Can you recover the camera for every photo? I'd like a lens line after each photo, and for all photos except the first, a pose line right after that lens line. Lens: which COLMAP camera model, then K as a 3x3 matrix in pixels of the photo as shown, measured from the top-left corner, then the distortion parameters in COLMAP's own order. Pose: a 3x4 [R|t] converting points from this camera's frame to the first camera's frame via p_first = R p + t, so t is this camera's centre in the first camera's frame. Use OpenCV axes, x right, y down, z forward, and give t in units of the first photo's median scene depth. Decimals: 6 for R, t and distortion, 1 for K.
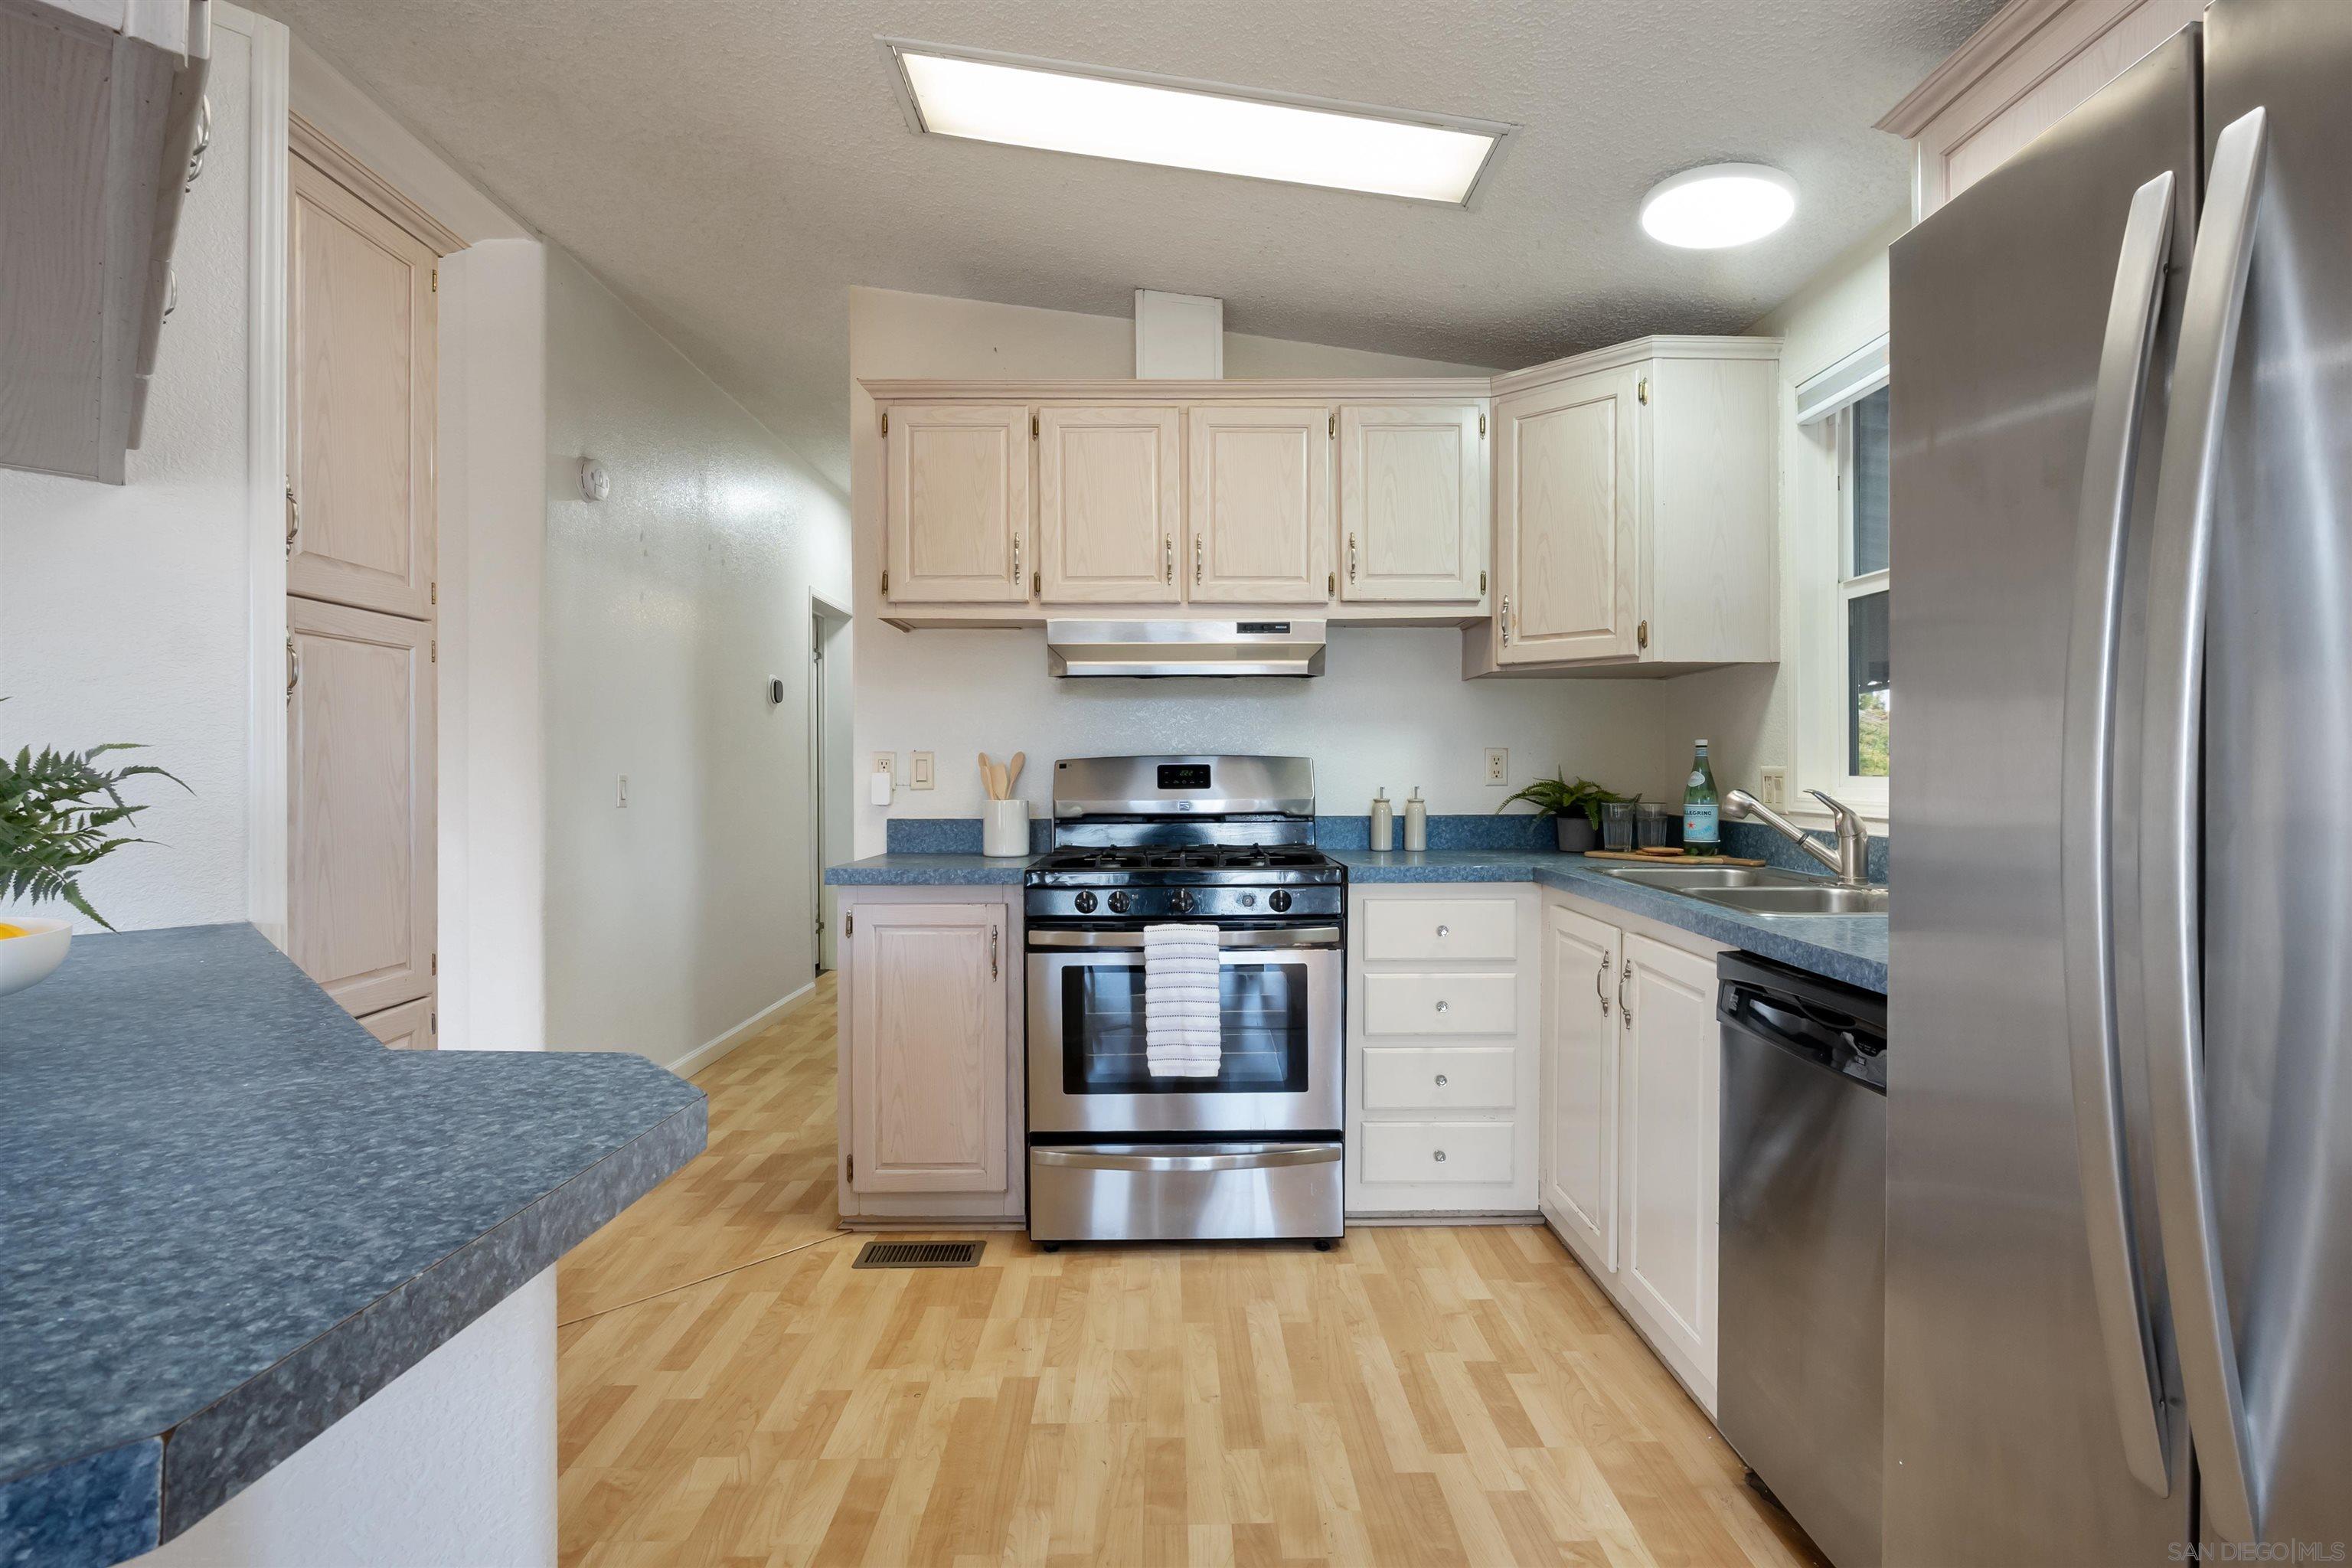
lens RADIAL K [[1069.6, 0, 1183.6], [0, 1069.6, 777.0], [0, 0, 1]] dist [-0.011192, 0.001585]
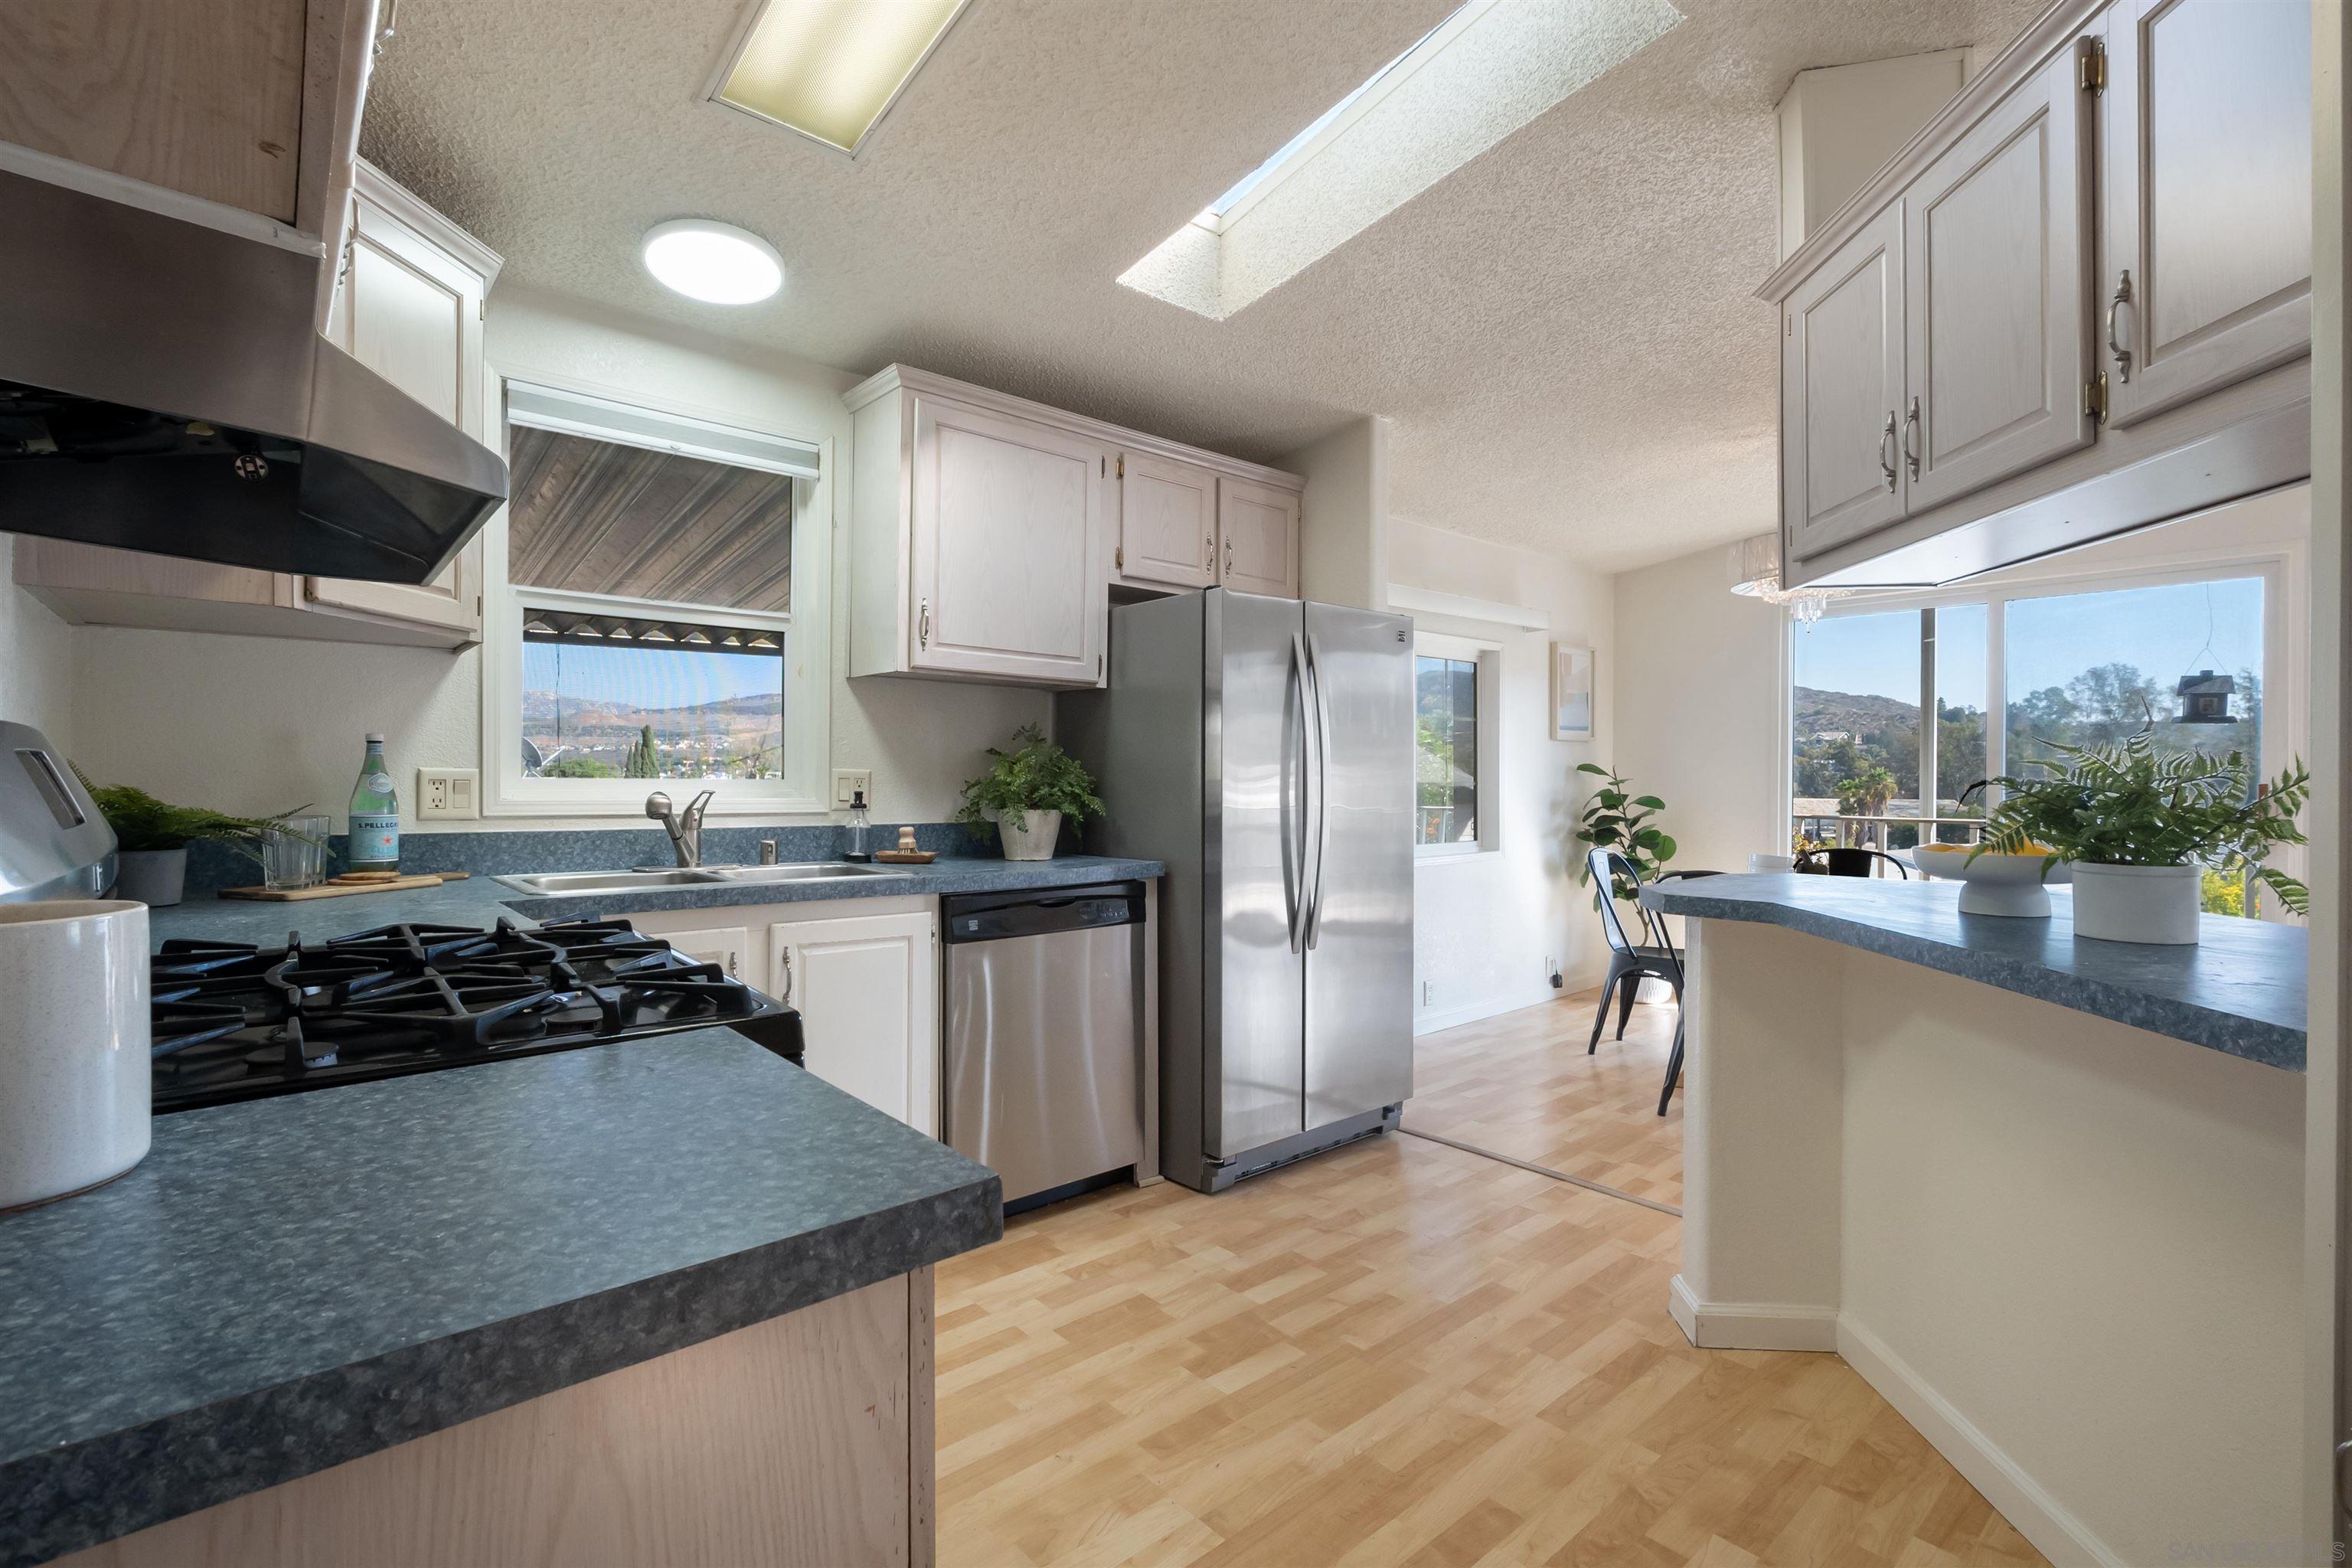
lens RADIAL K [[1060.5, 0, 1178.1], [0, 1060.5, 786.1], [0, 0, 1]] dist [-0.015195, 0.001204]
pose [[-0.641846, -0.011218, 0.766752, -0.497013], [-0.001572, 0.999910, 0.013313, -0.007130], [-0.766832, 0.007340, -0.641806, 1.024347]]
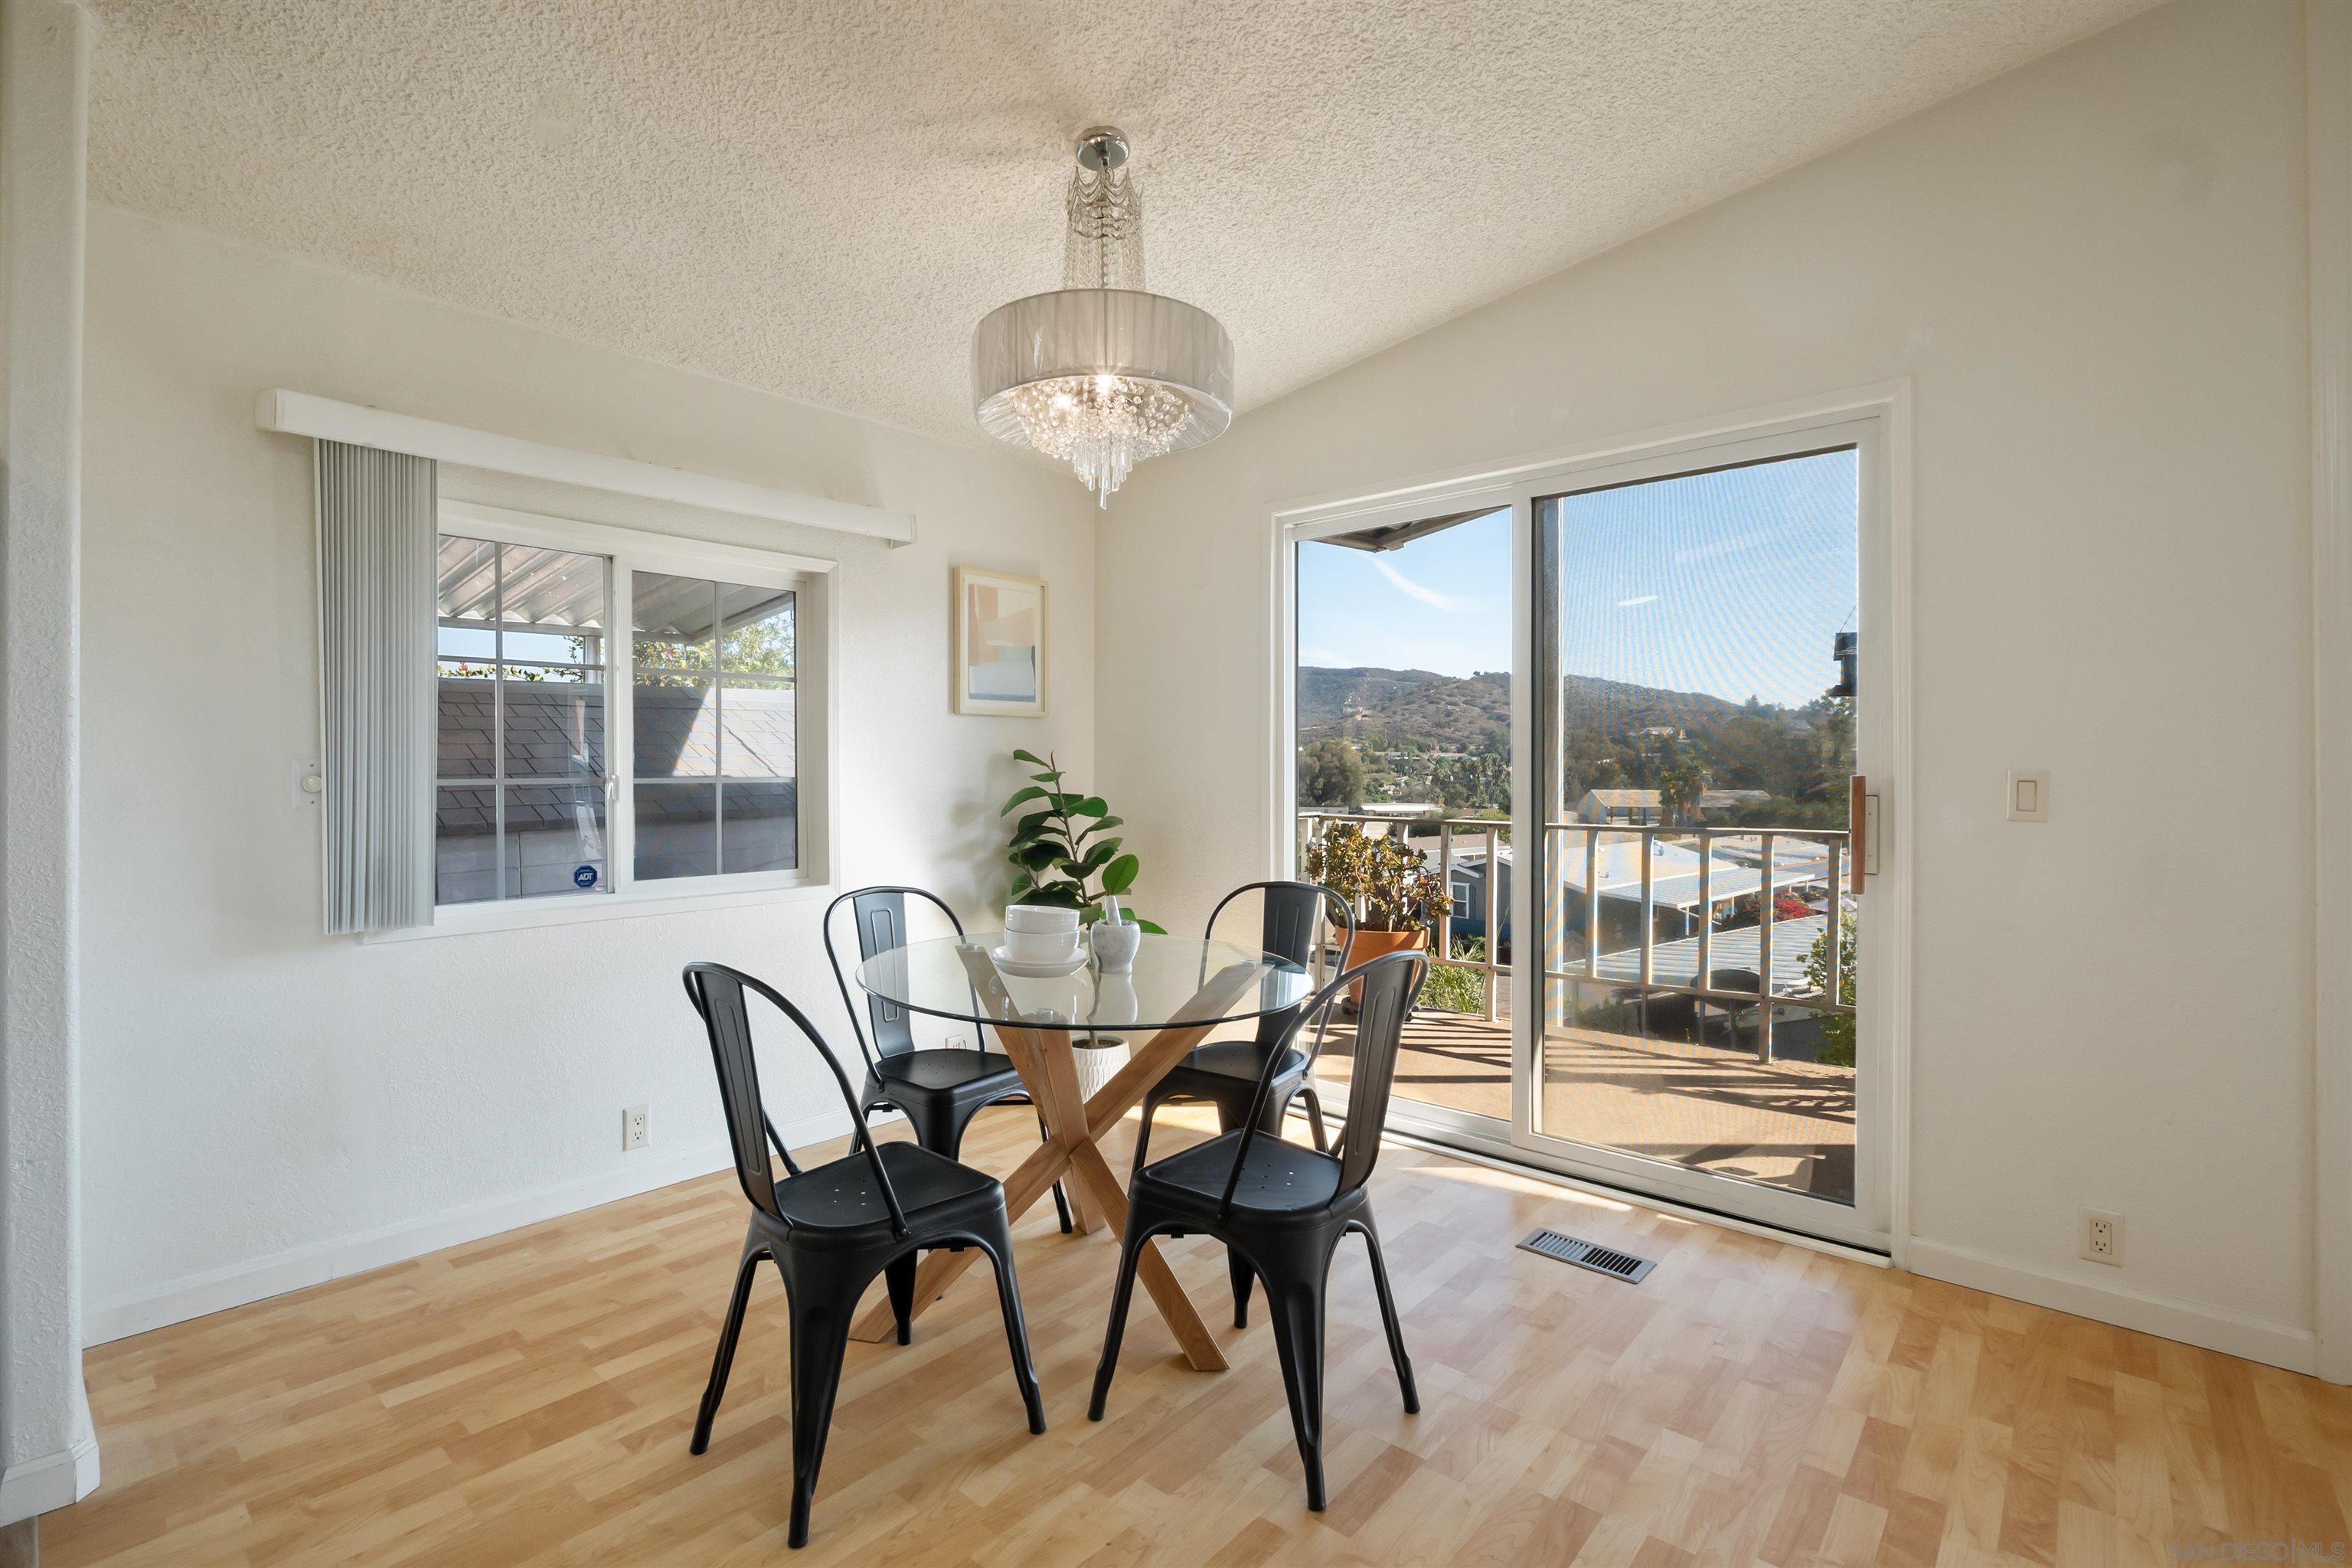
lens RADIAL K [[1069.6, 0, 1183.6], [0, 1069.6, 777.0], [0, 0, 1]] dist [-0.011192, 0.001585]
pose [[-0.738360, -0.004422, 0.674392, -0.537731], [0.002477, 0.999954, 0.009269, -0.001016], [-0.674402, 0.008514, -0.738315, 0.037069]]
